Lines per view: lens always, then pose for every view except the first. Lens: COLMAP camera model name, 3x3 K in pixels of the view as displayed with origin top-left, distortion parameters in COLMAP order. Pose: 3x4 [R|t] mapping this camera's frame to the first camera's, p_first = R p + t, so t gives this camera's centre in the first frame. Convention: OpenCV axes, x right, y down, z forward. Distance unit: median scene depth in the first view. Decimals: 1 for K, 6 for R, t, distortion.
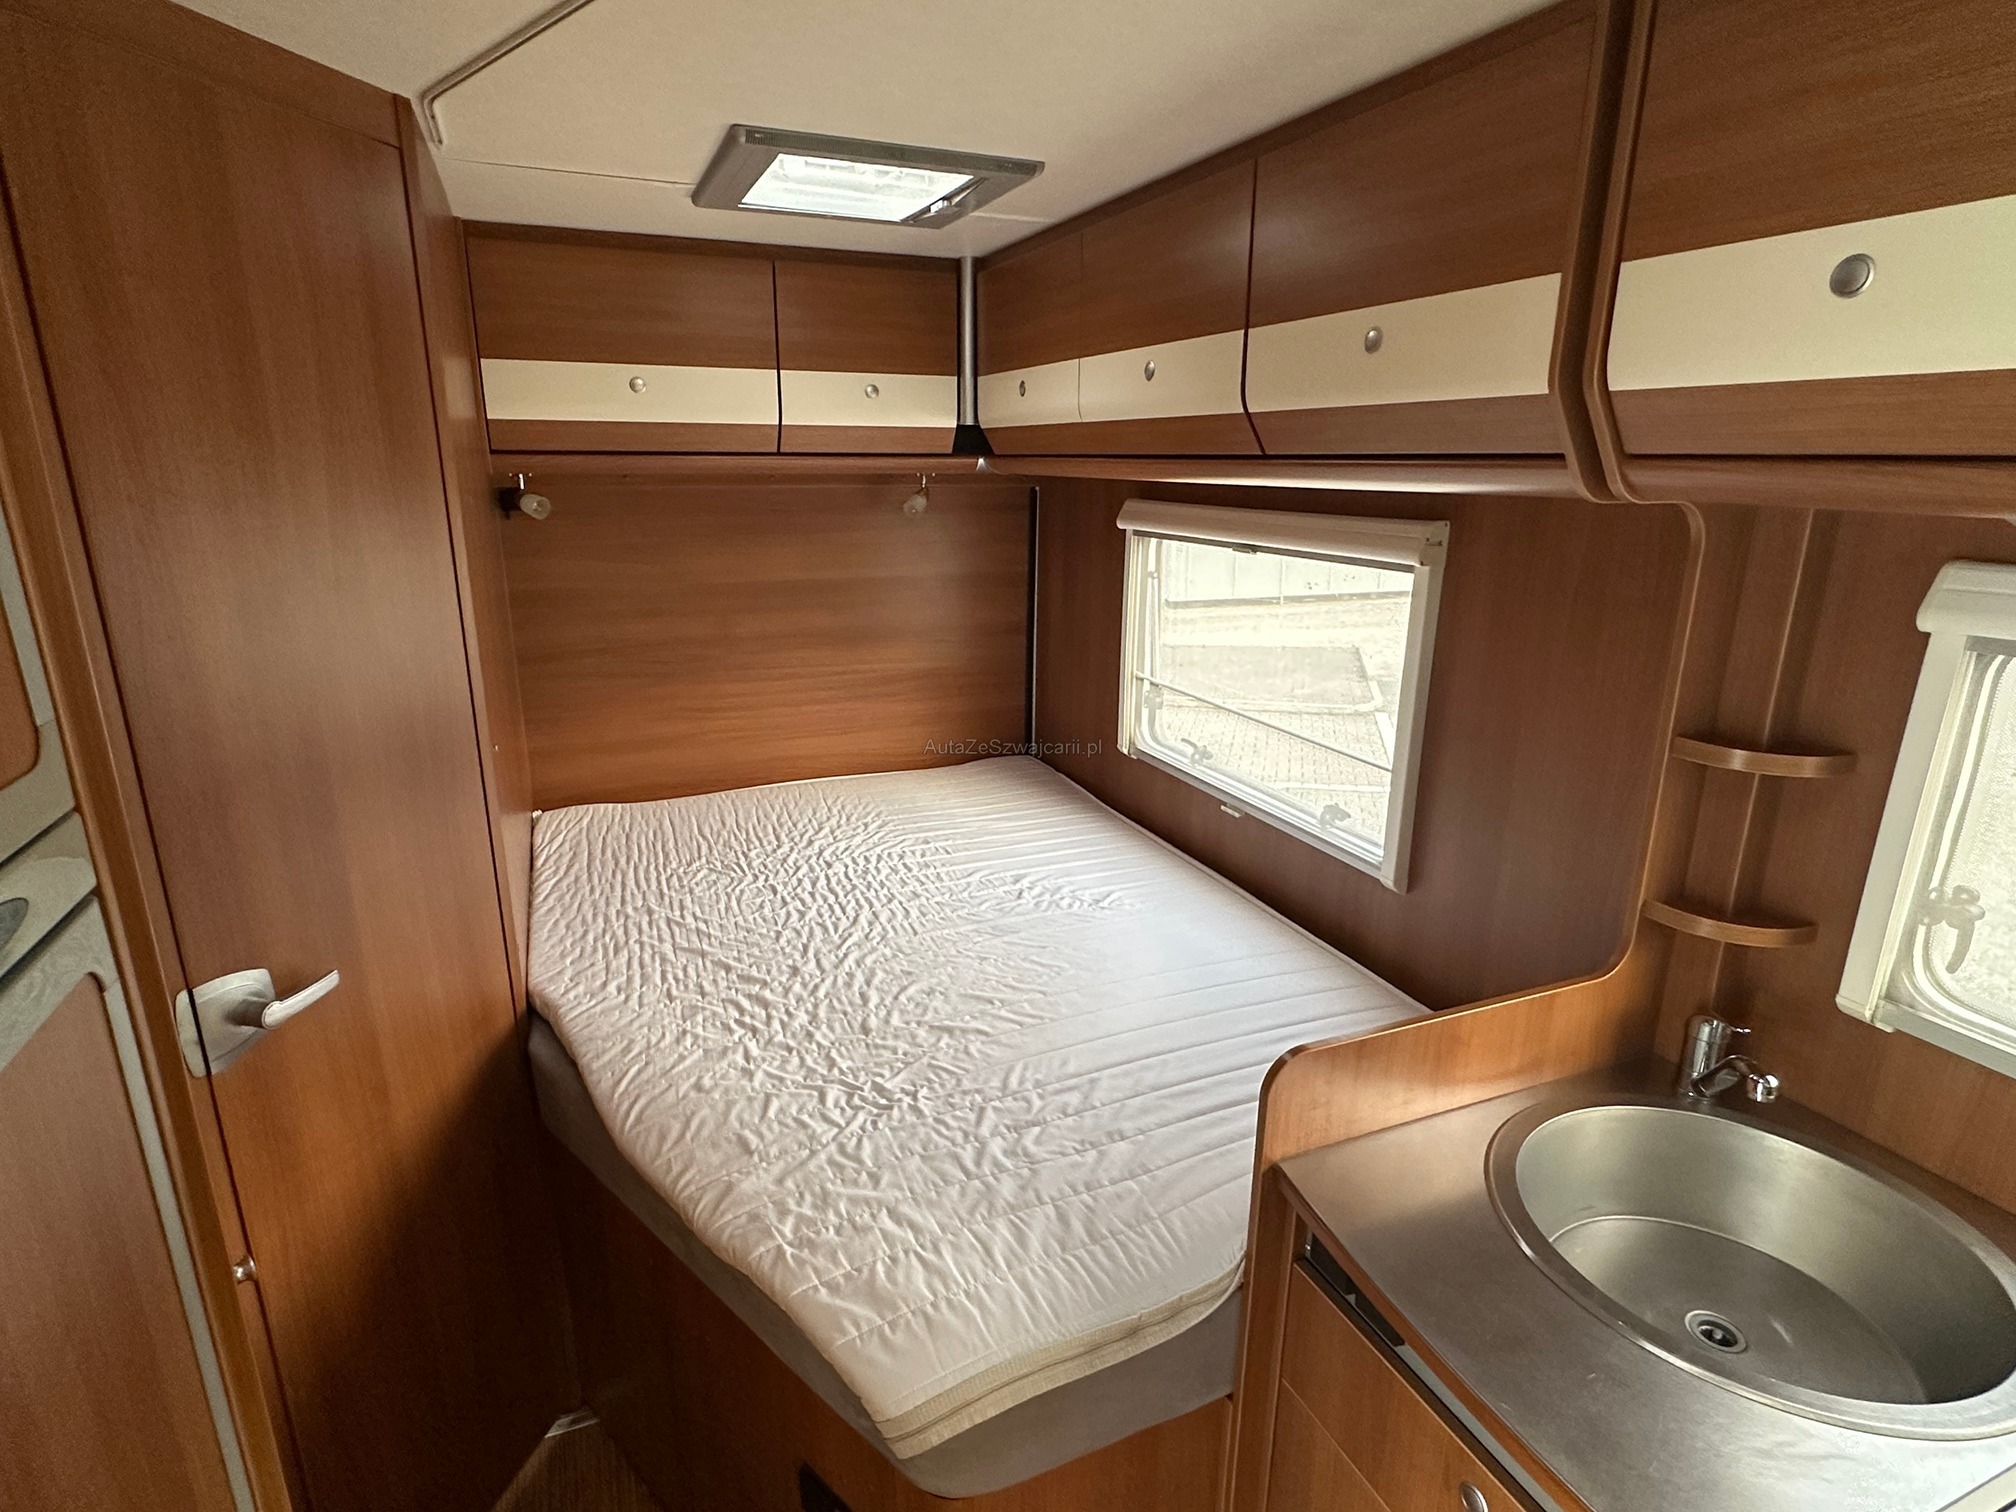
lens RADIAL K [[1062.5, 0, 998.5], [0, 1062.5, 762.4], [0, 0, 1]] dist [-0.003687, 0.001129]
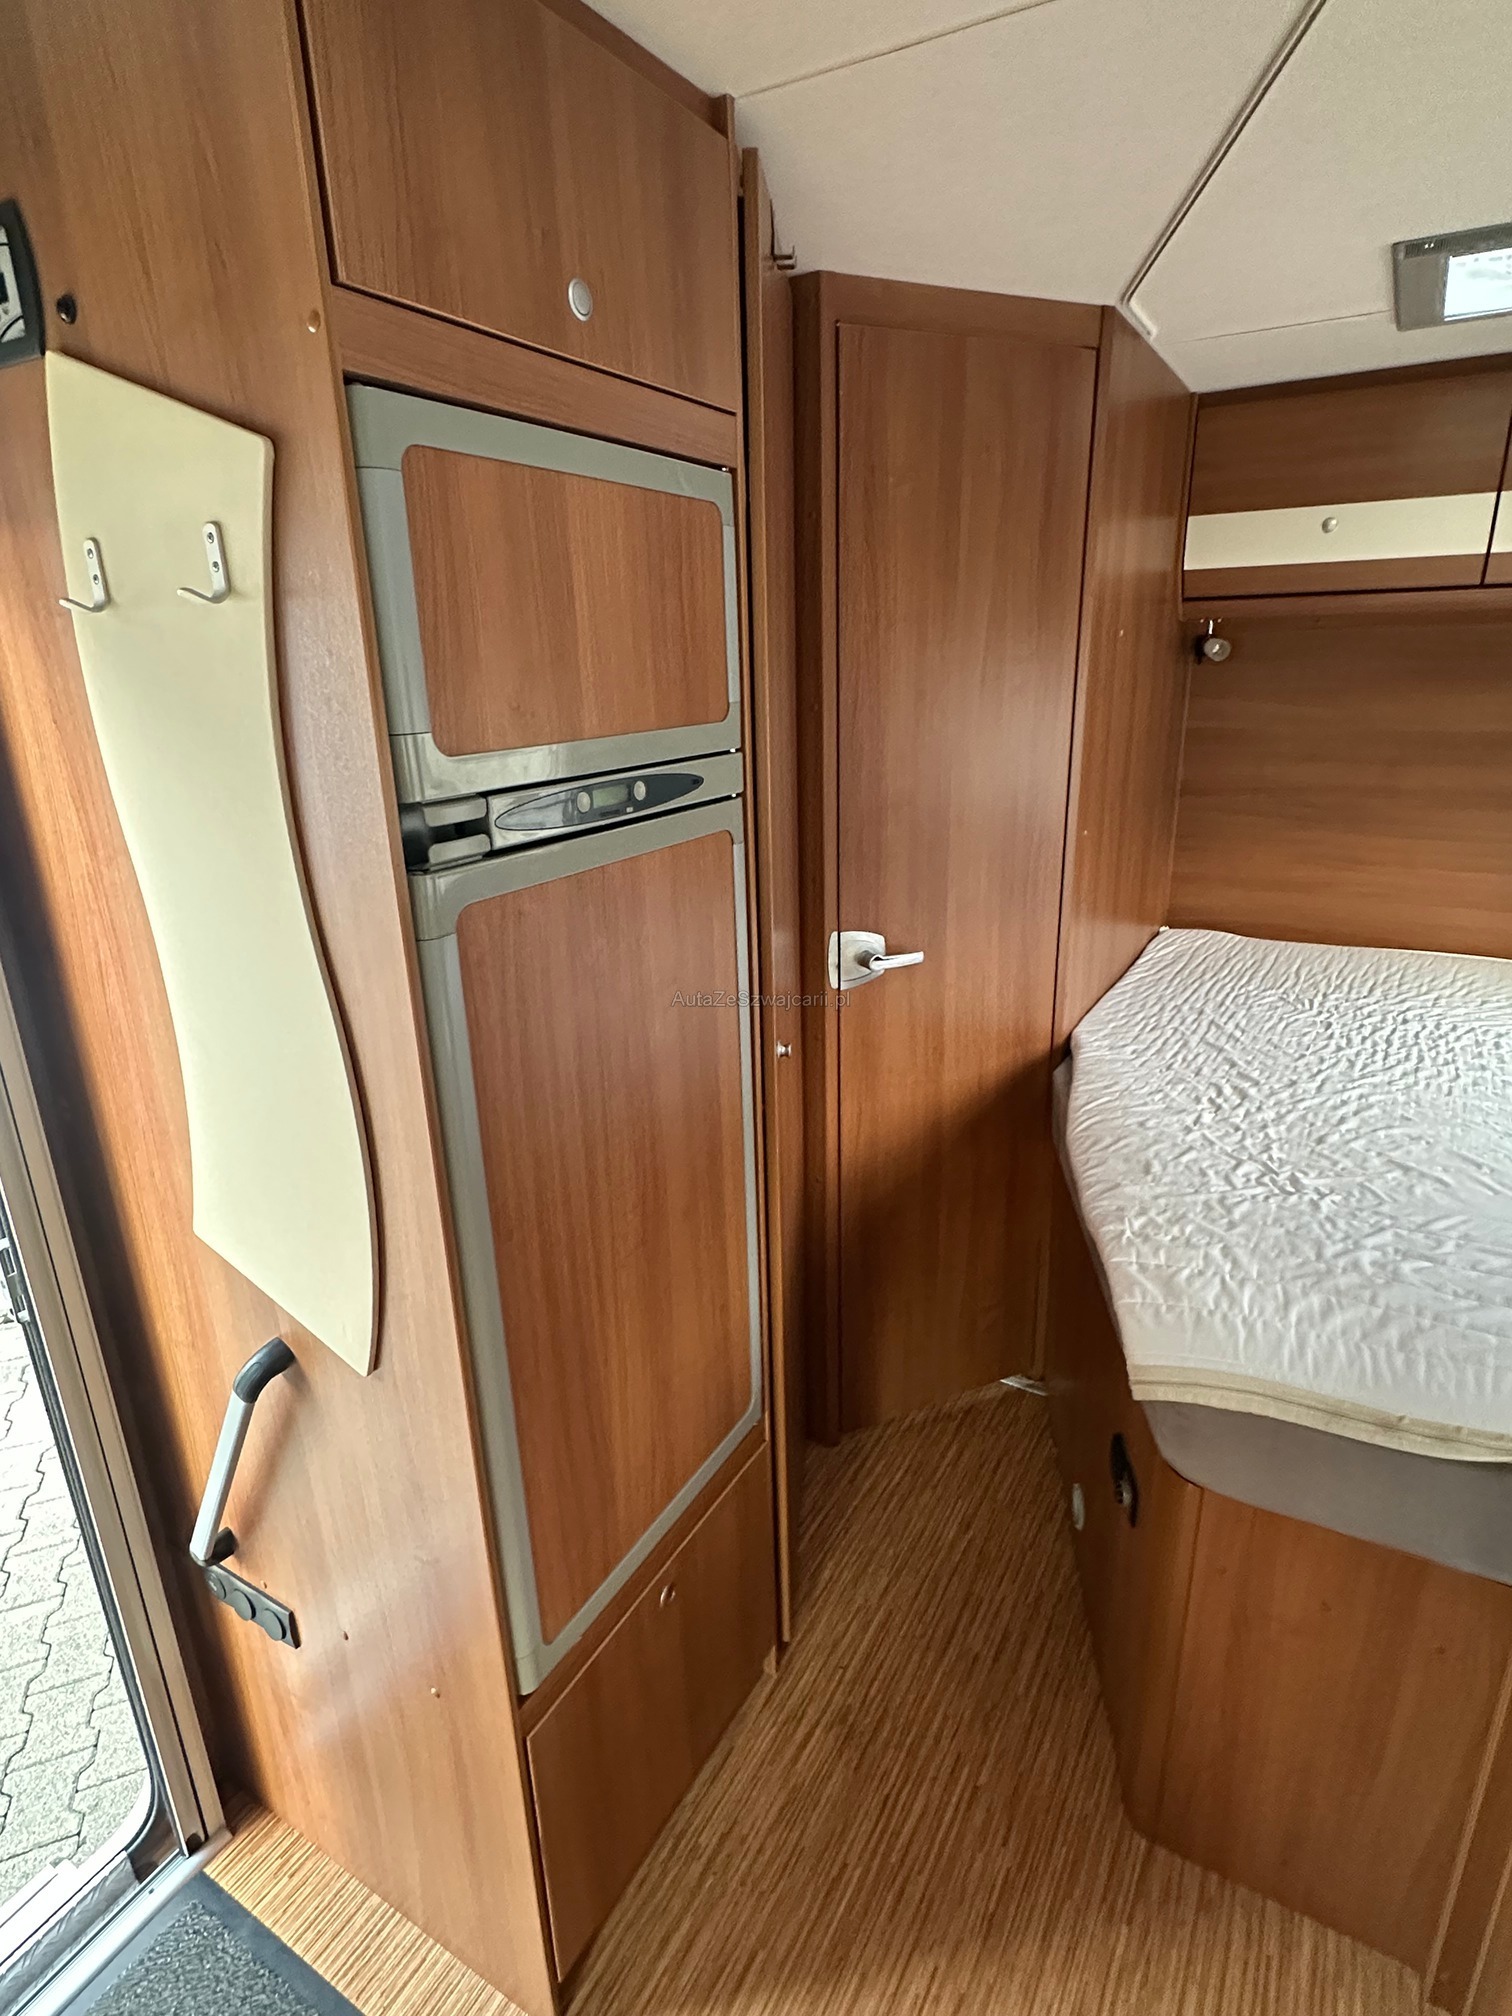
lens RADIAL K [[1062.5, 0, 753.5], [0, 1062.5, 1006.4], [0, 0, 1]] dist [-0.003687, 0.001129]
pose [[0.602765, 0.229058, -0.764335, 0.340528], [-0.192514, 0.971360, 0.139281, 0.099958], [0.774347, 0.063191, 0.629598, -0.090750]]
